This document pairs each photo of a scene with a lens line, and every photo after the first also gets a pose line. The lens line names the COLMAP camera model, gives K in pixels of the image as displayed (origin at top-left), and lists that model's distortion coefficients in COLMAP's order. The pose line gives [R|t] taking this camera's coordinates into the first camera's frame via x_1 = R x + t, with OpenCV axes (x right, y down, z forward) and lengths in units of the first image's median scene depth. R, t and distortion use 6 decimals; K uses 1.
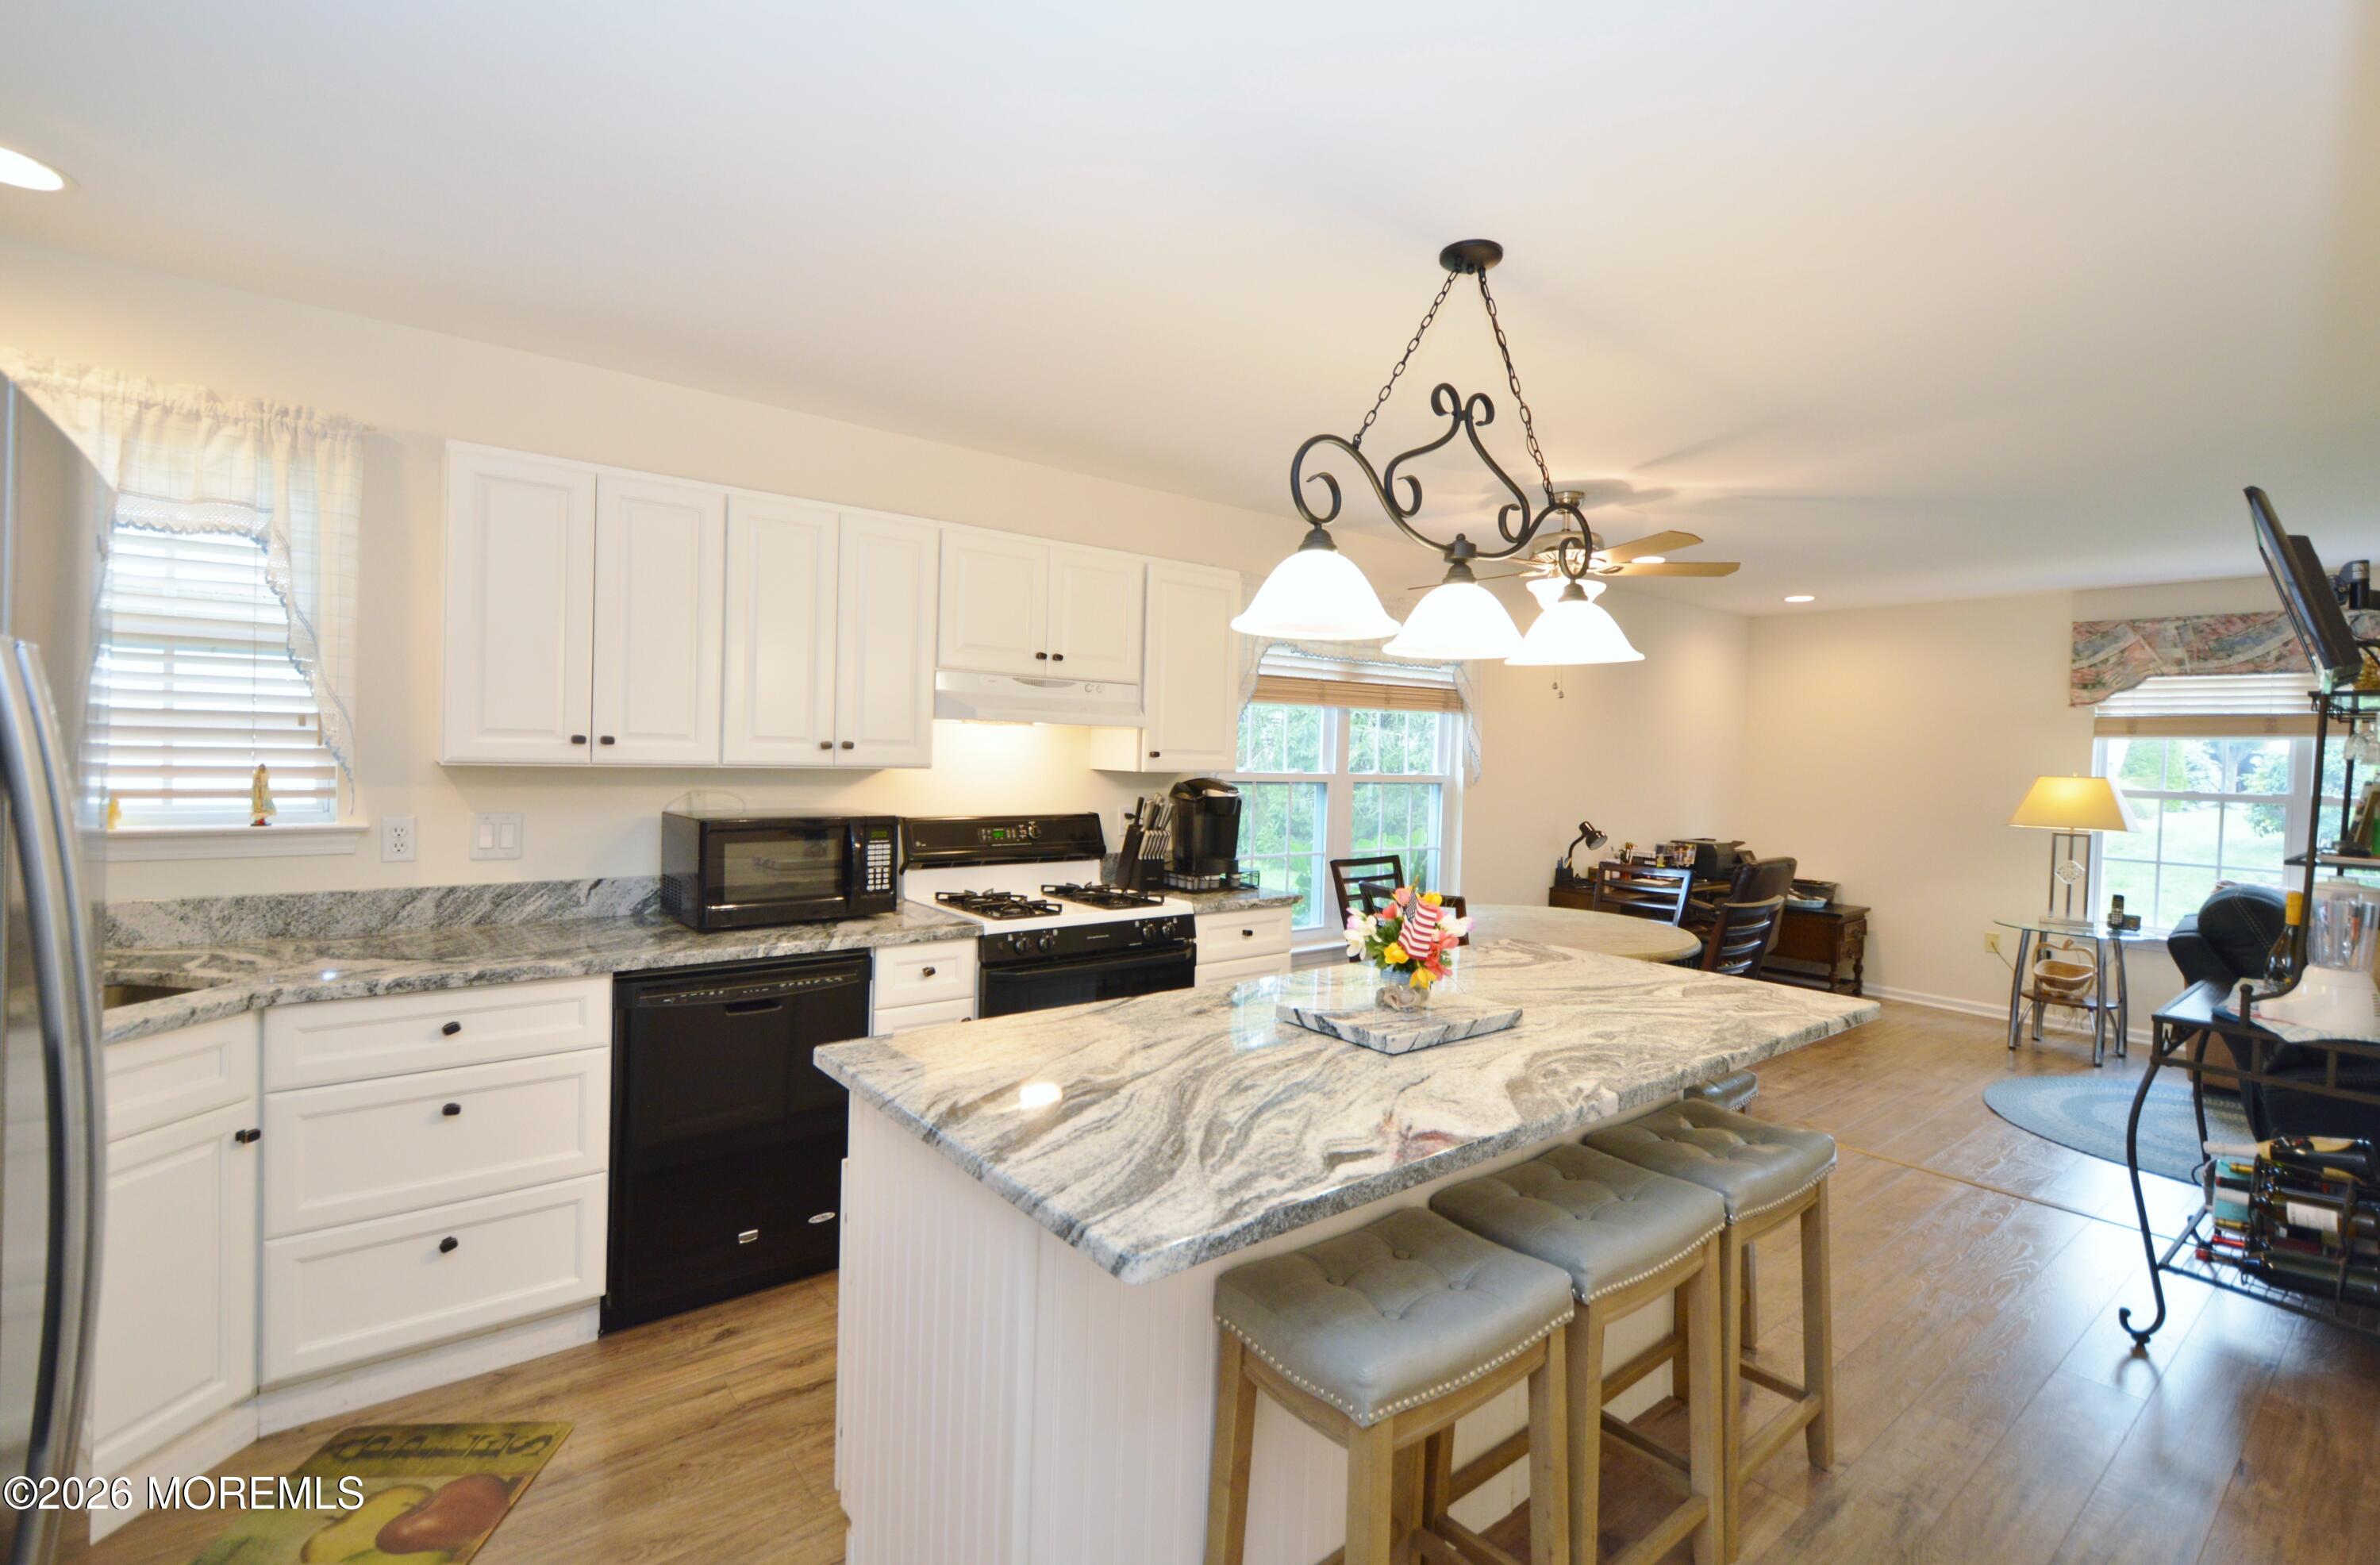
lens RADIAL K [[1047.8, 0, 1203.5], [0, 1047.8, 773.3], [0, 0, 1]] dist [0.010563, -0.008040]
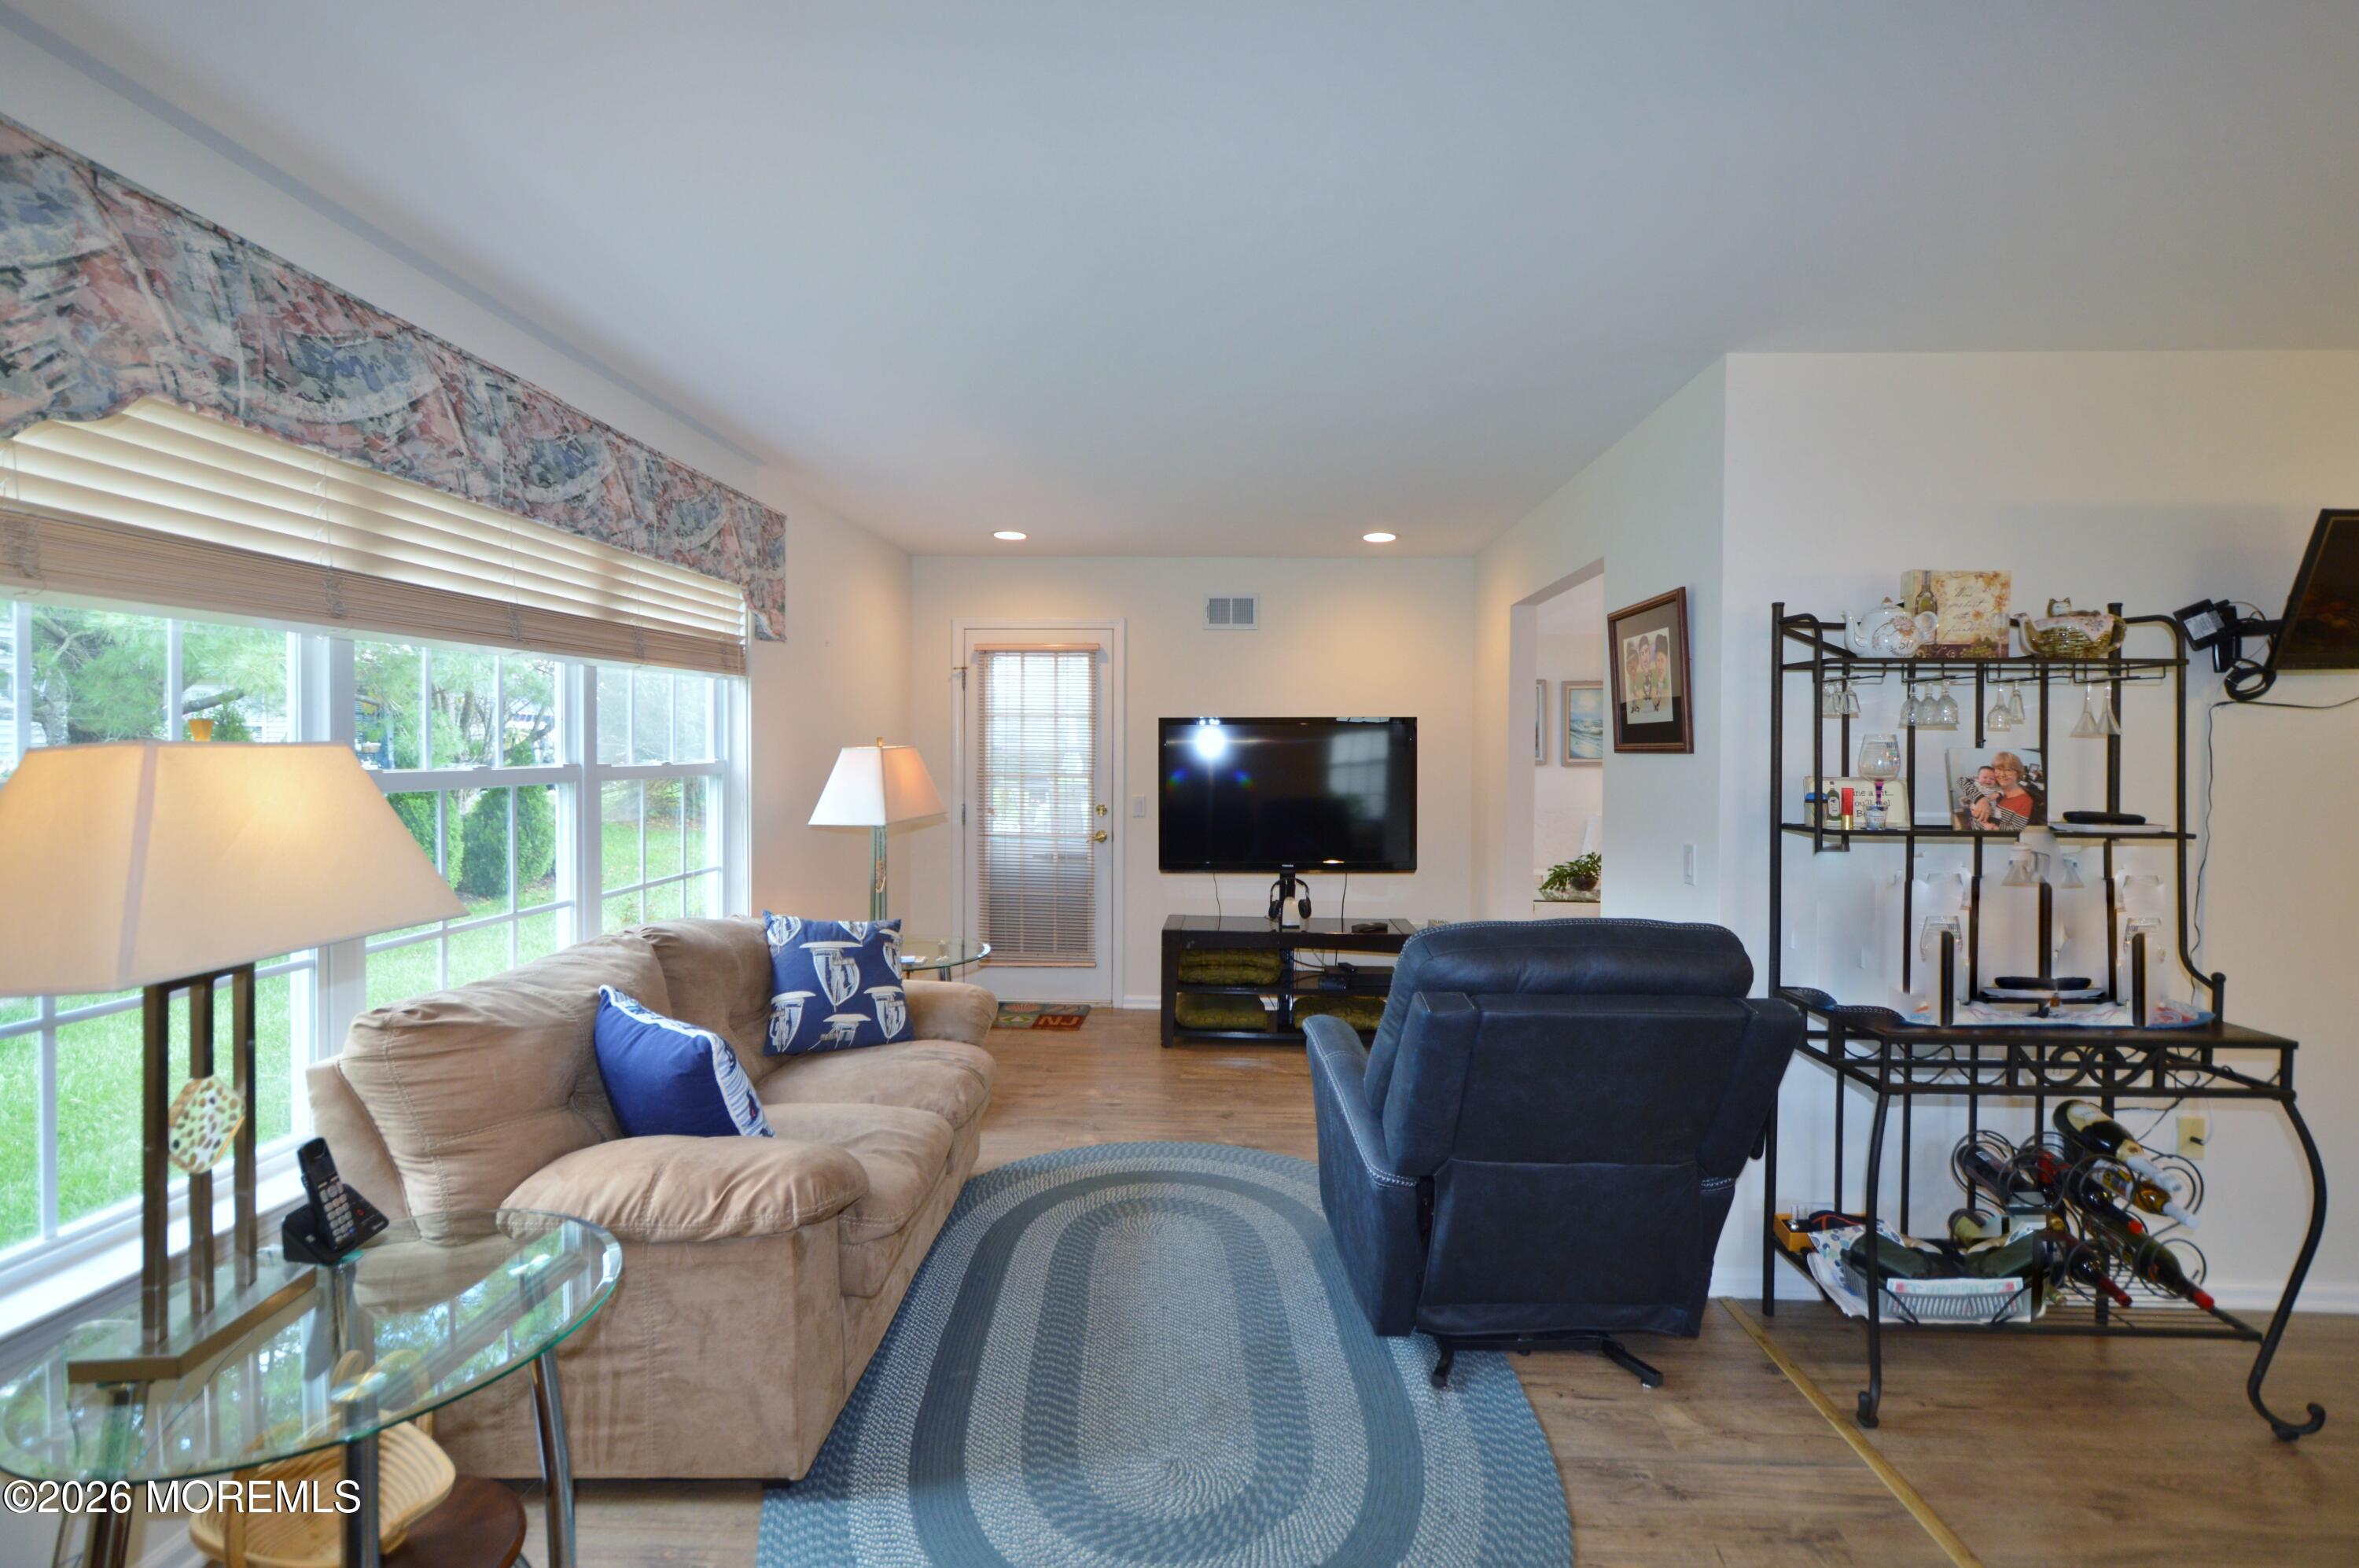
lens RADIAL K [[1038.5, 0, 1185.4], [0, 1038.5, 768.6], [0, 0, 1]] dist [0.010563, -0.008040]
pose [[-0.750049, -0.045742, 0.659799, 0.928602], [-0.014285, 0.998493, 0.052984, -0.012413], [-0.661228, 0.030316, -0.749572, 1.954986]]
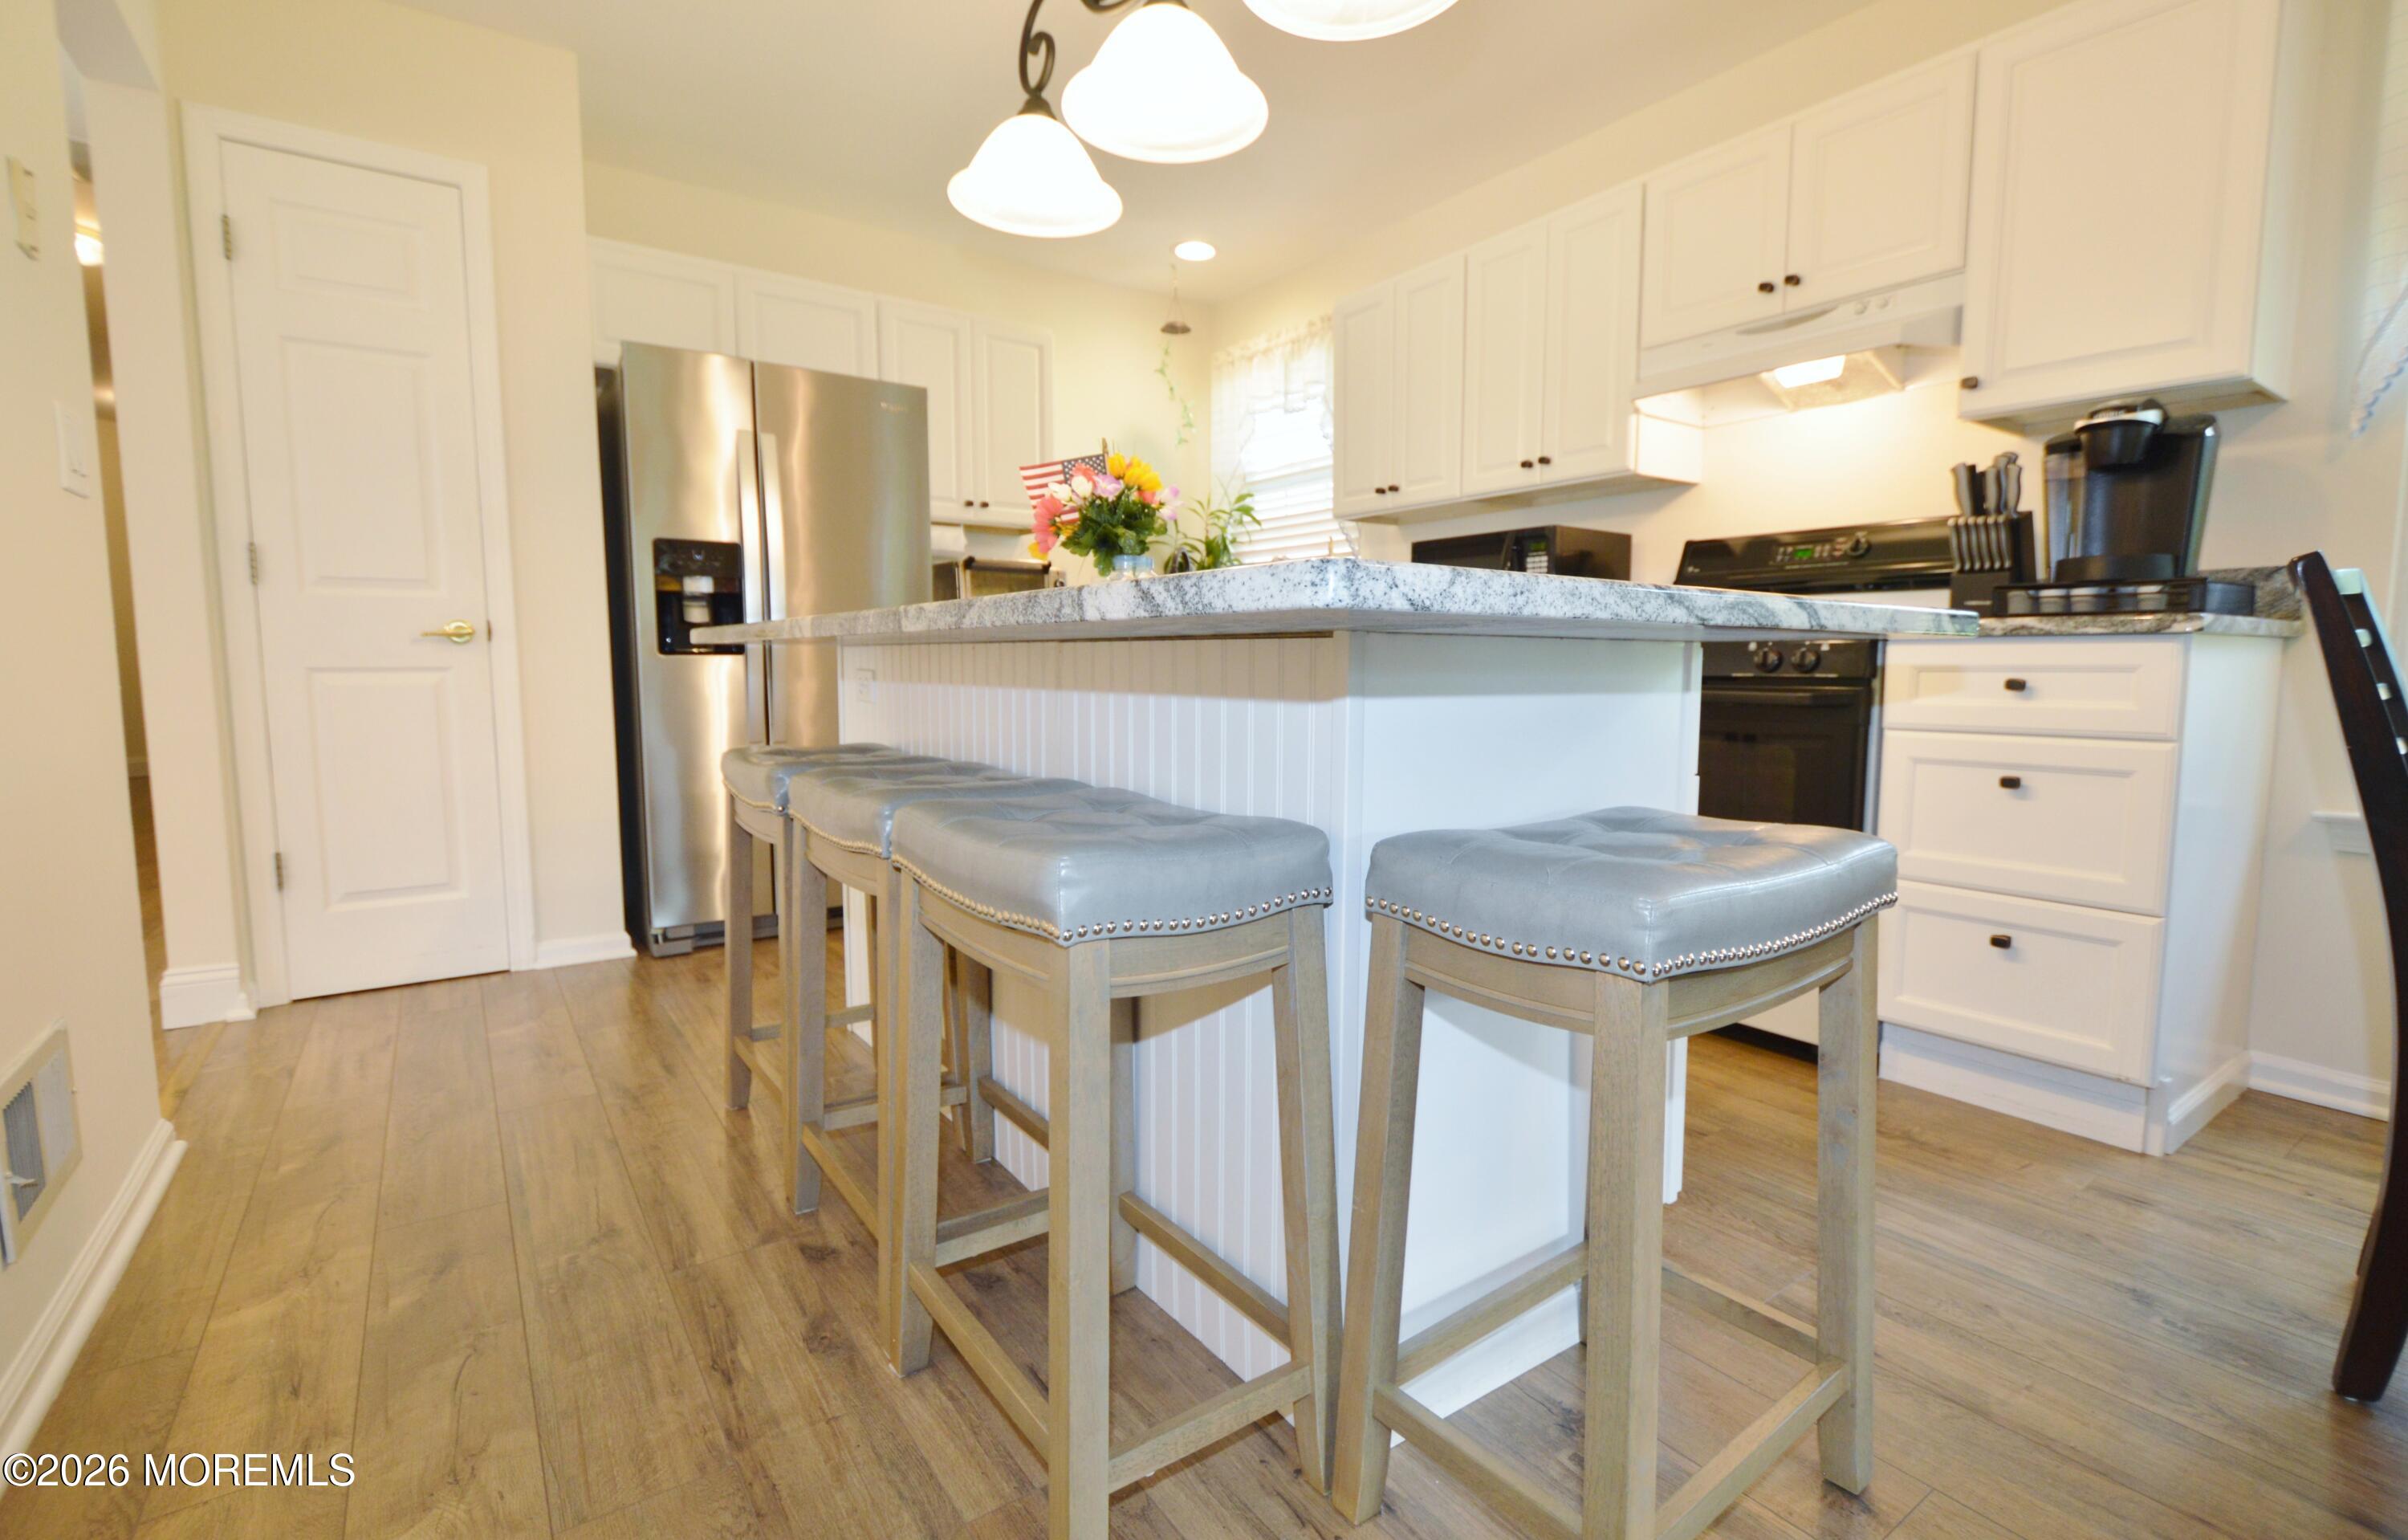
lens RADIAL K [[1084.8, 0, 1227.3], [0, 1084.8, 767.6], [0, 0, 1]] dist [0.010283, -0.007398]
pose [[-0.052855, 0.070616, -0.996102, 0.743474], [-0.024647, 0.997100, 0.071994, 0.202810], [0.998298, 0.028356, -0.050961, 0.791746]]
